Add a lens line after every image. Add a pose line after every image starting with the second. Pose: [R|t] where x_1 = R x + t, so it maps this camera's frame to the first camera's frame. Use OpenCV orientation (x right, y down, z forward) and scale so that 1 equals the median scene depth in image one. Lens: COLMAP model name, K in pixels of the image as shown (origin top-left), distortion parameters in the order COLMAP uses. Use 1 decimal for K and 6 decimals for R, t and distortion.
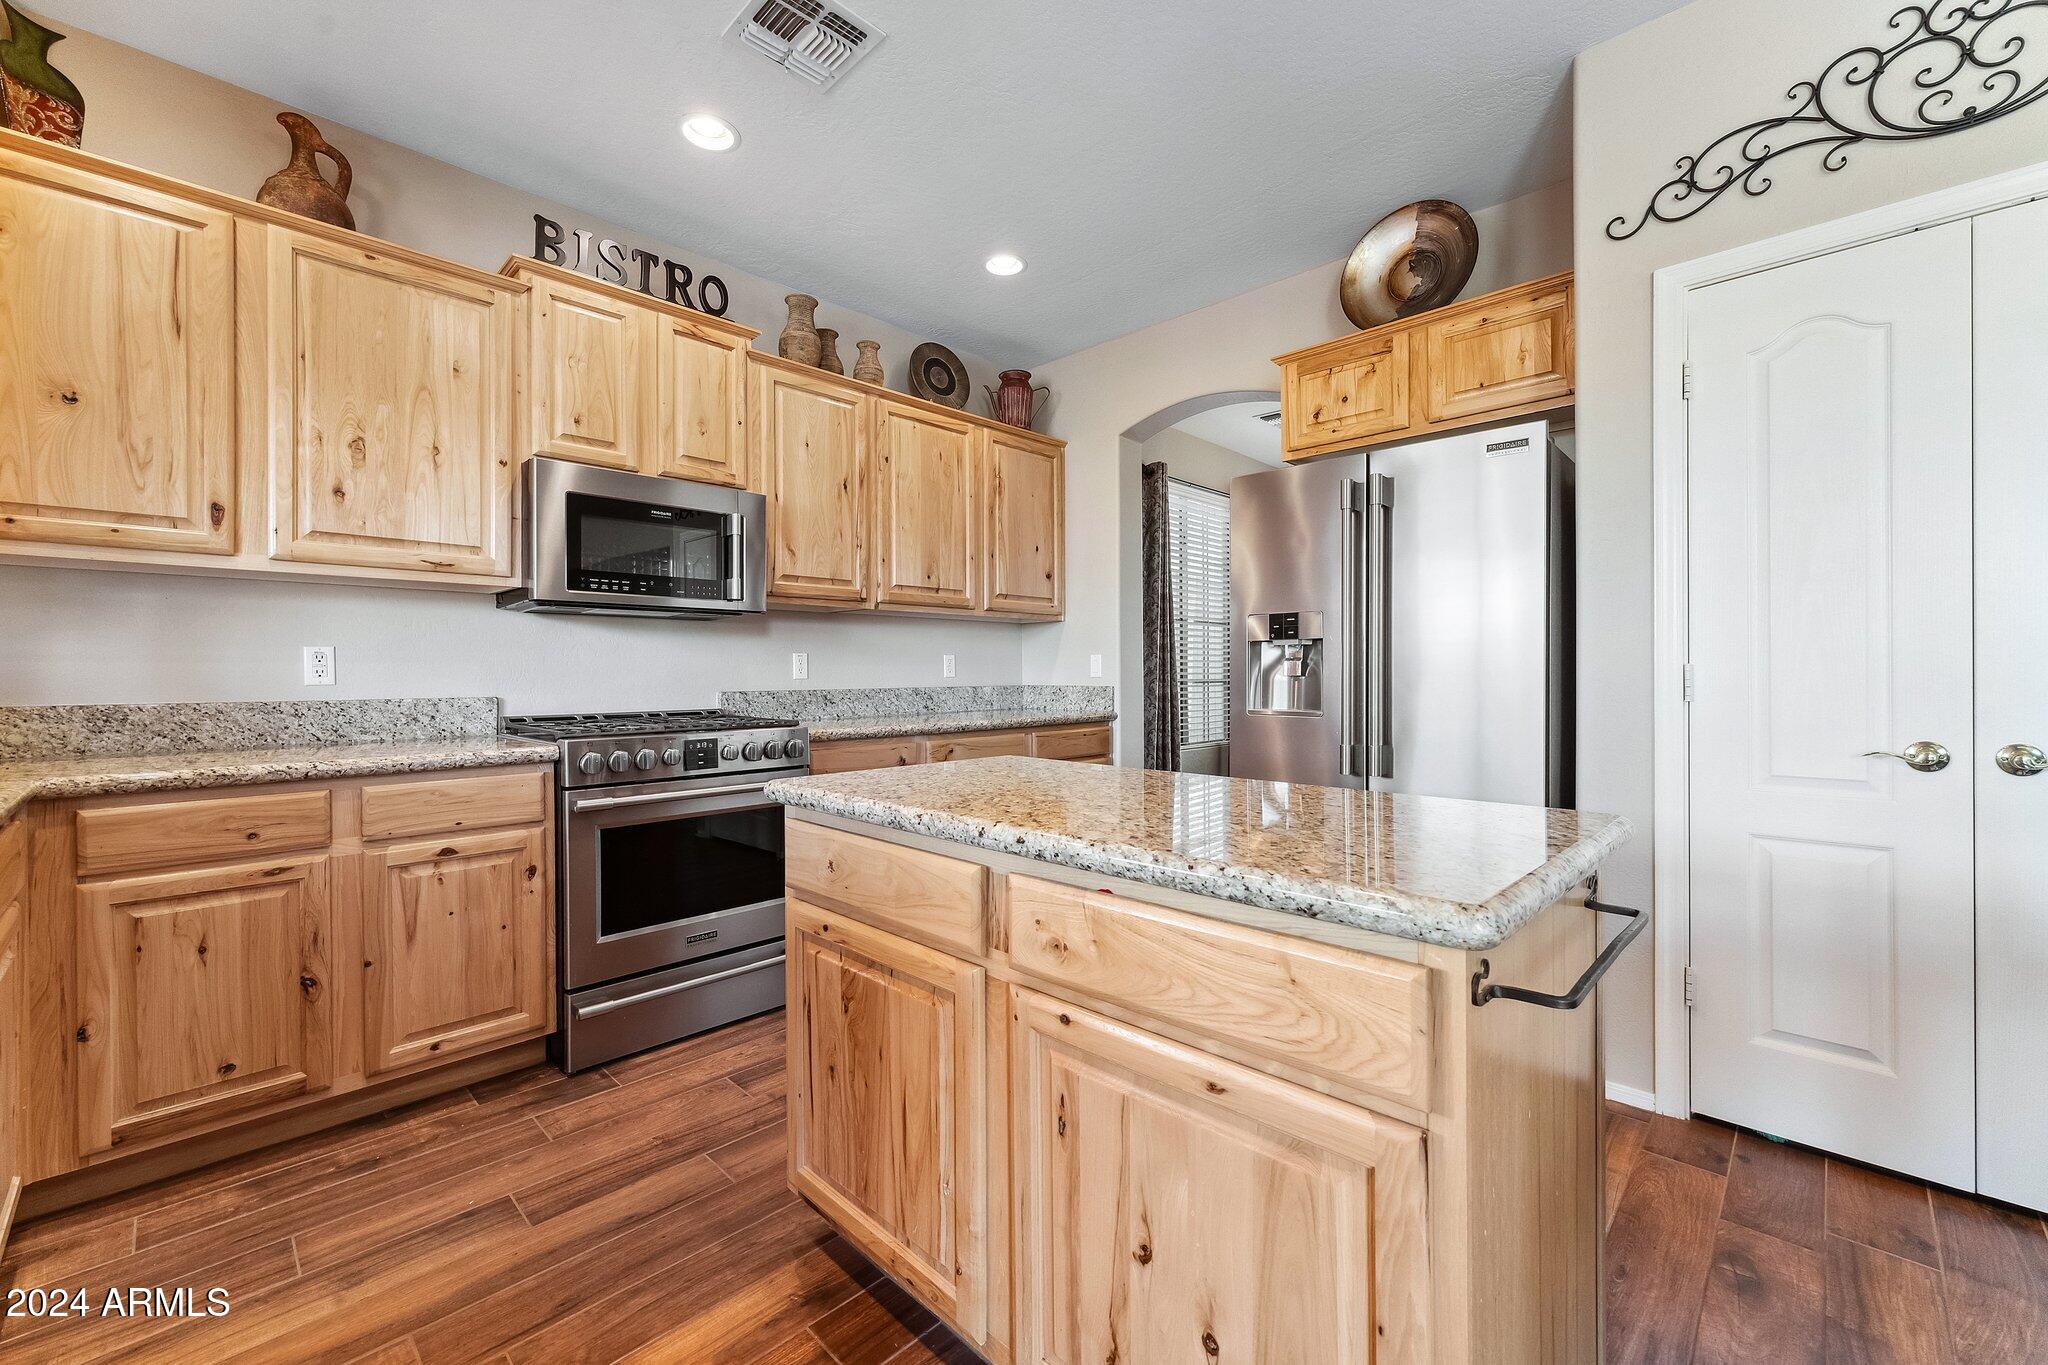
lens RADIAL K [[827.9, 0, 1004.2], [0, 827.9, 675.6], [0, 0, 1]] dist [0.001965, -0.000194]
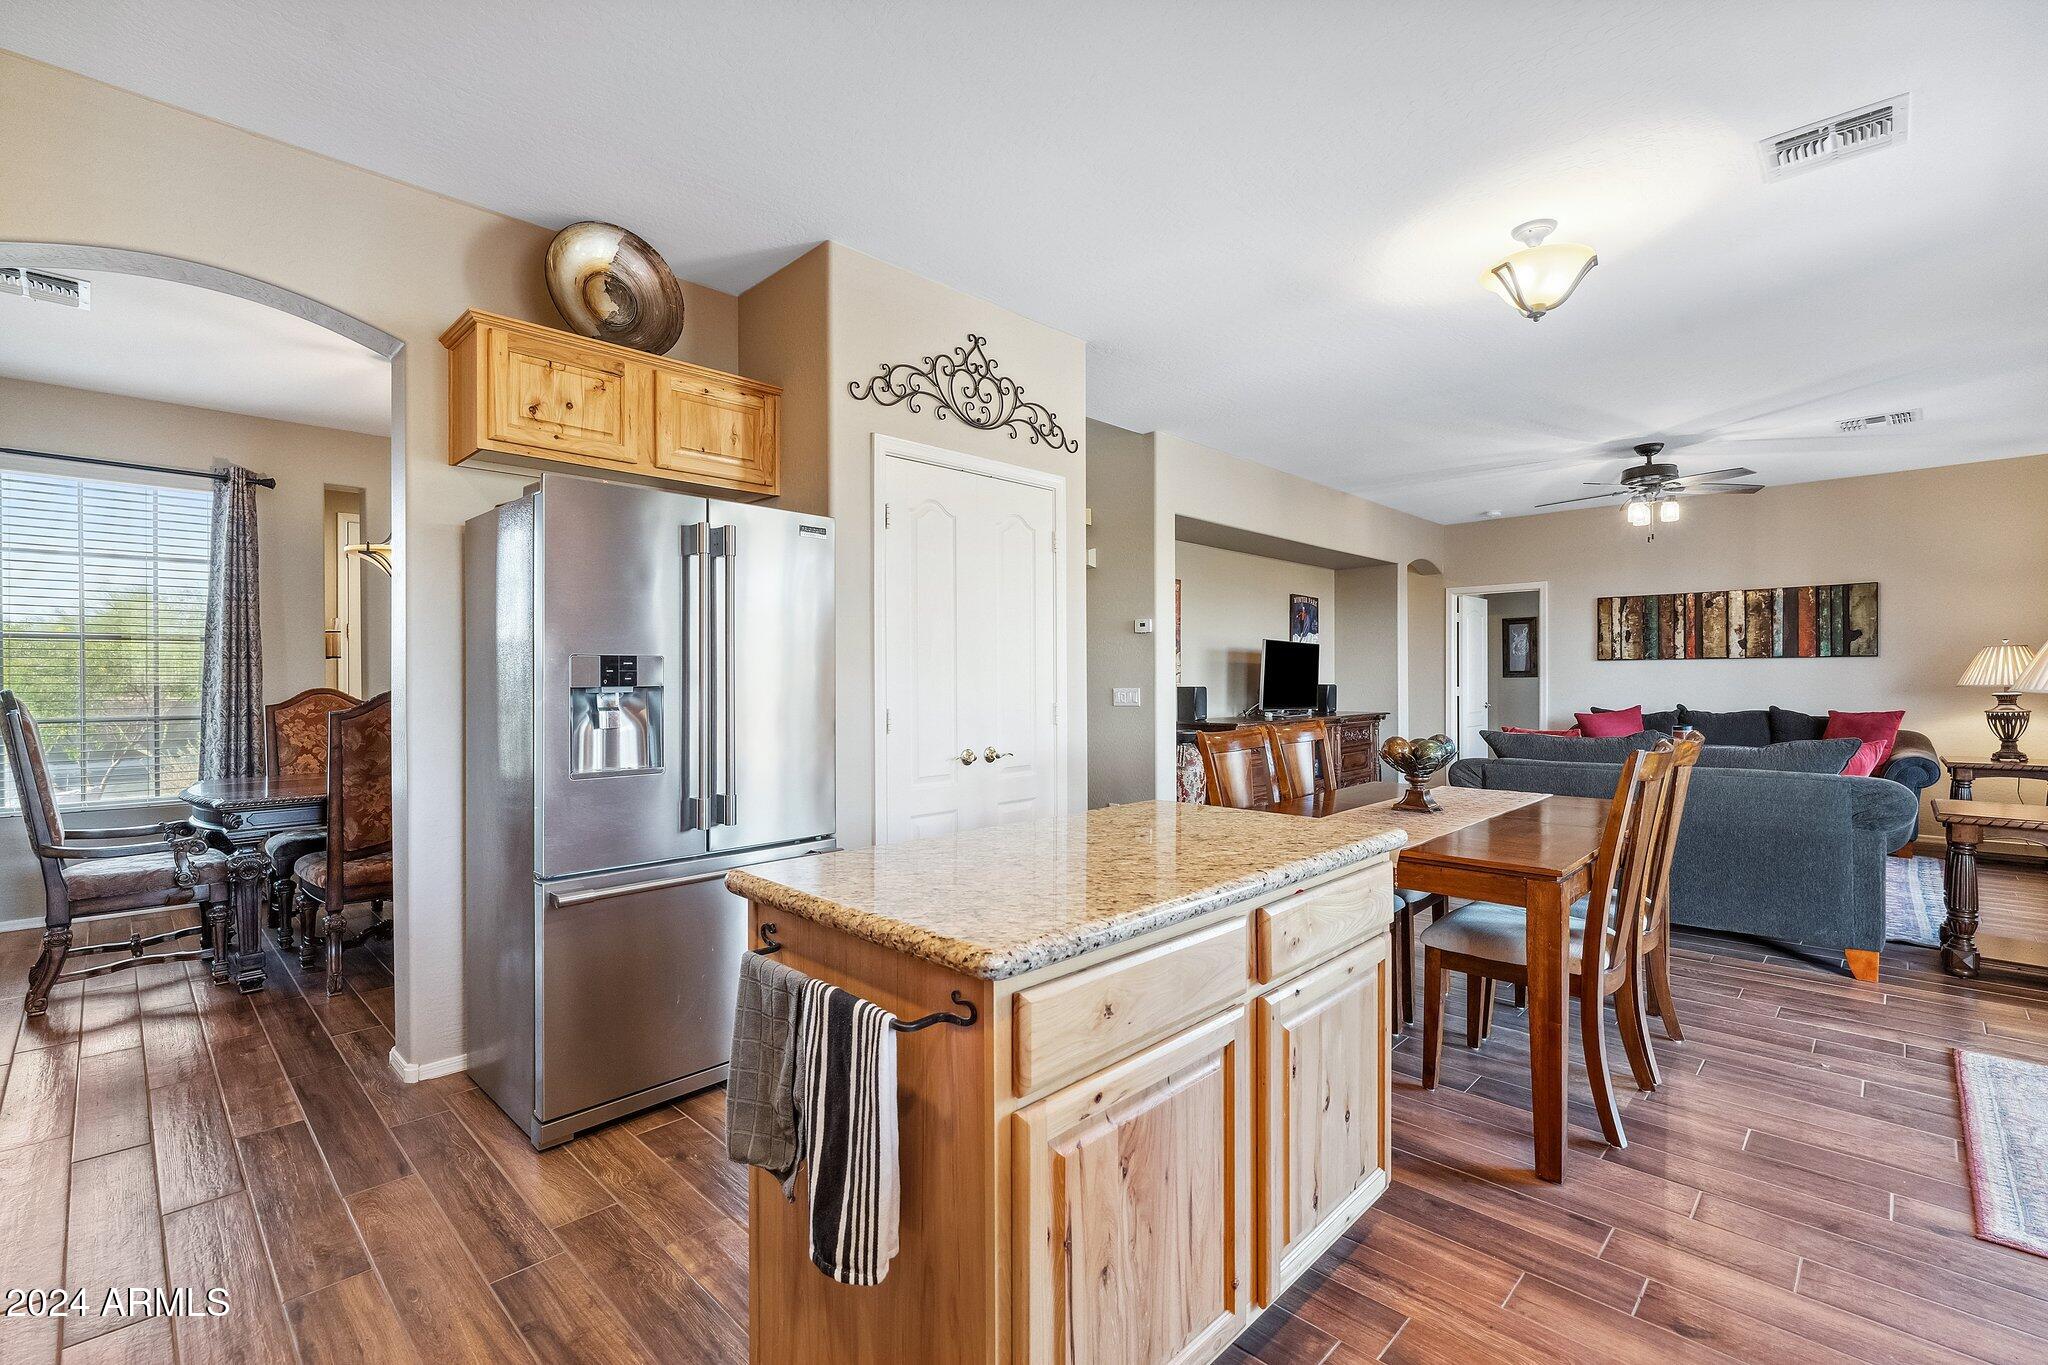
lens RADIAL K [[882.8, 0, 1024.0], [0, 882.8, 682.5], [0, 0, 1]] dist [0.000947, 0.000097]
pose [[-0.009512, 0.000596, 0.999955, -0.578594], [0.007222, 0.999974, -0.000527, -0.044917], [-0.999929, 0.007217, -0.009516, 0.600386]]
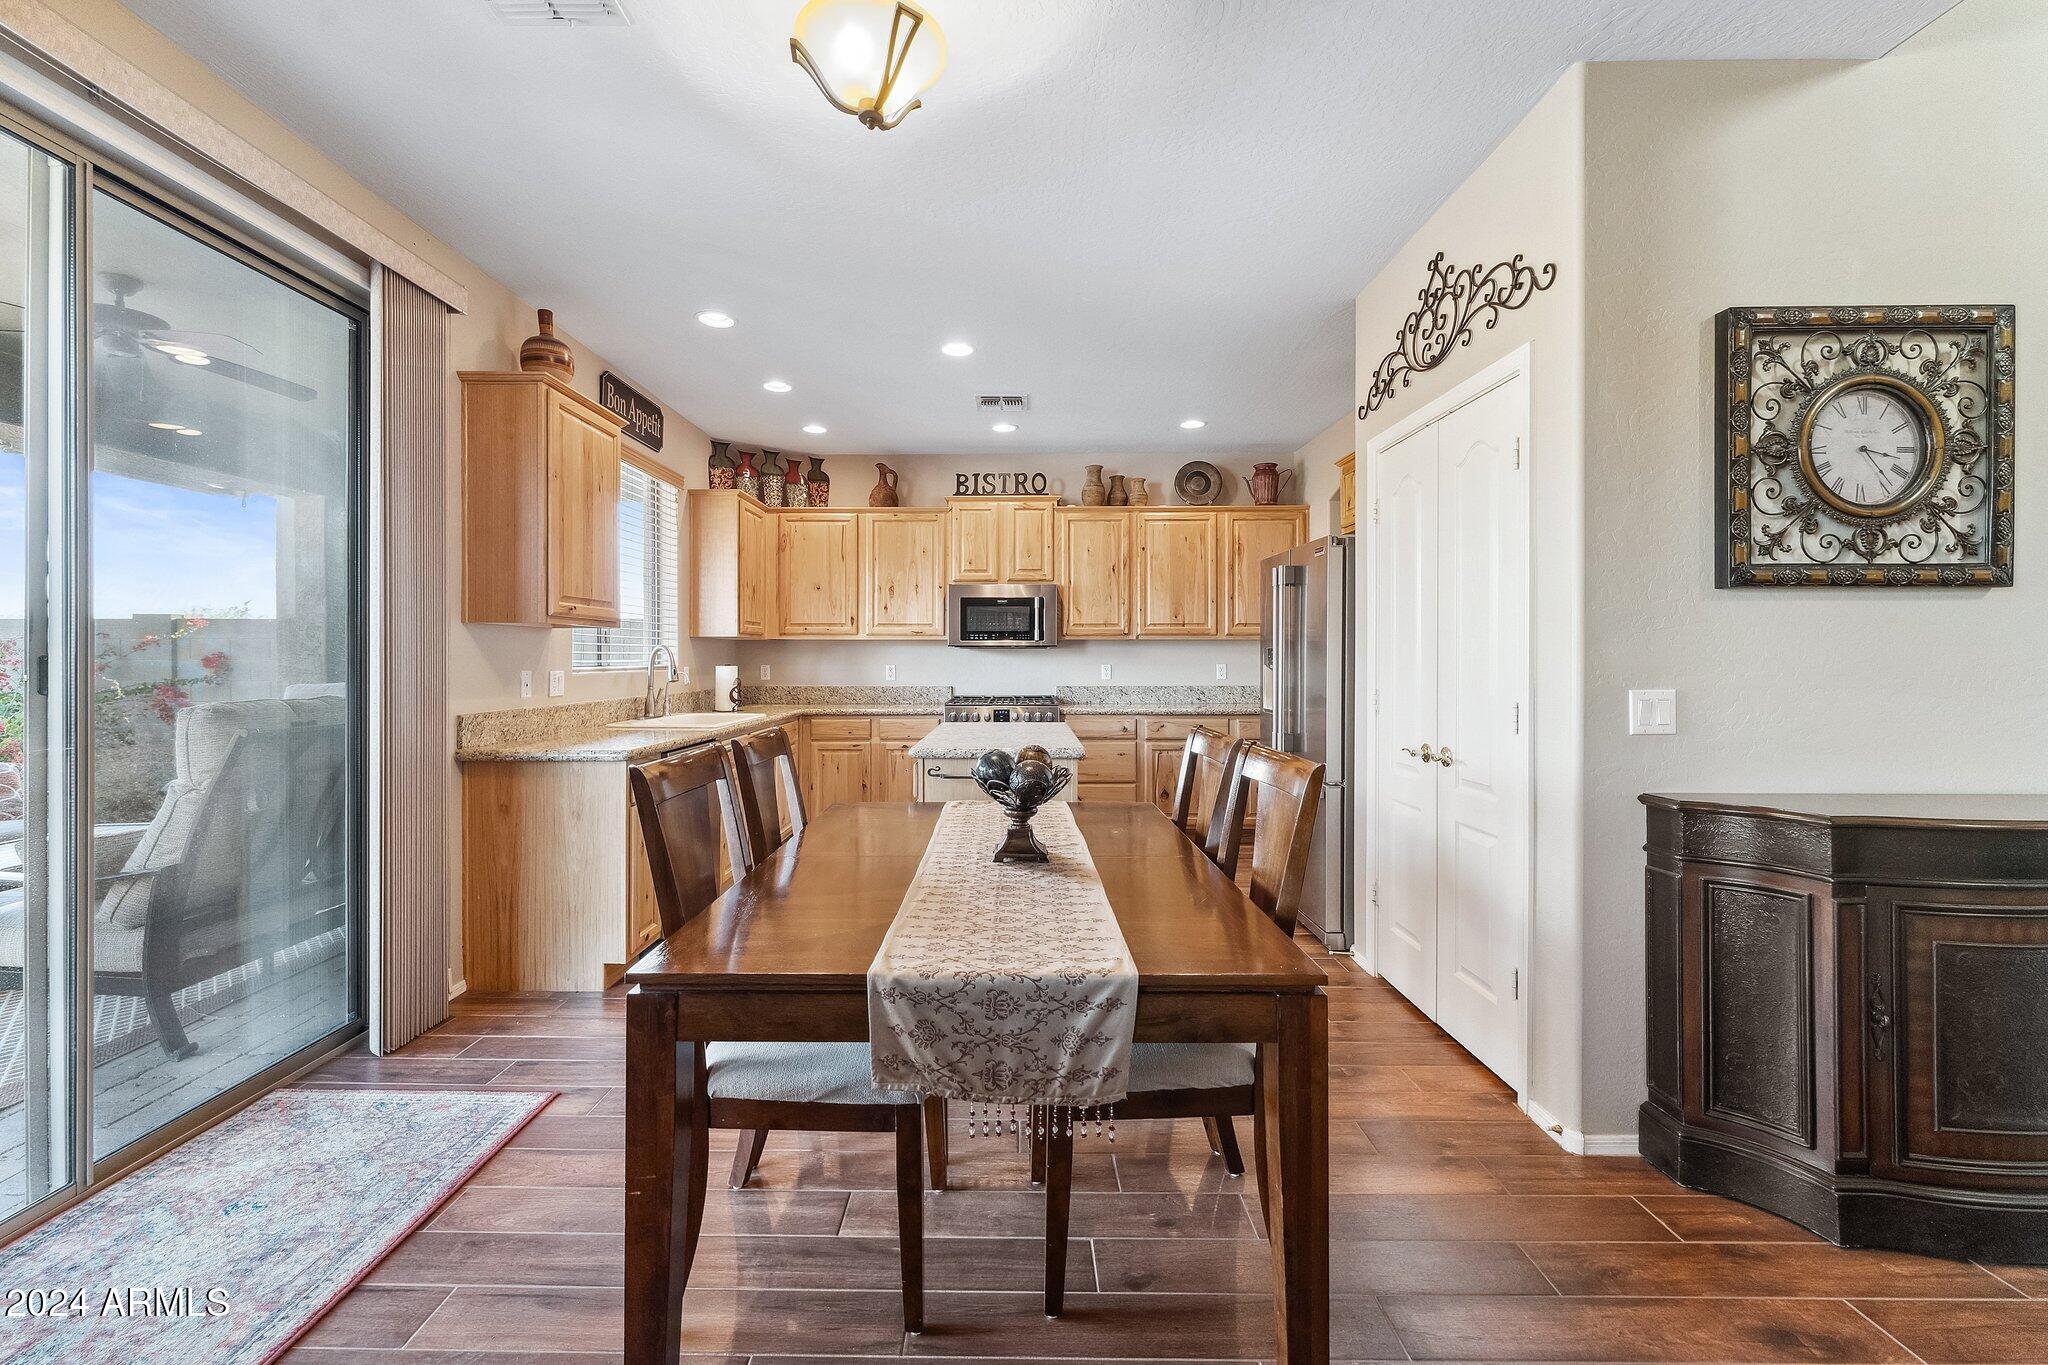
lens RADIAL K [[830.5, 0, 1006.8], [0, 830.5, 659.7], [0, 0, 1]] dist [0.001644, 0.000082]
pose [[0.700199, 0.005269, -0.713928, 1.137458], [-0.004223, 0.999986, 0.003238, -0.056568], [0.713935, 0.000747, 0.700211, -0.481925]]
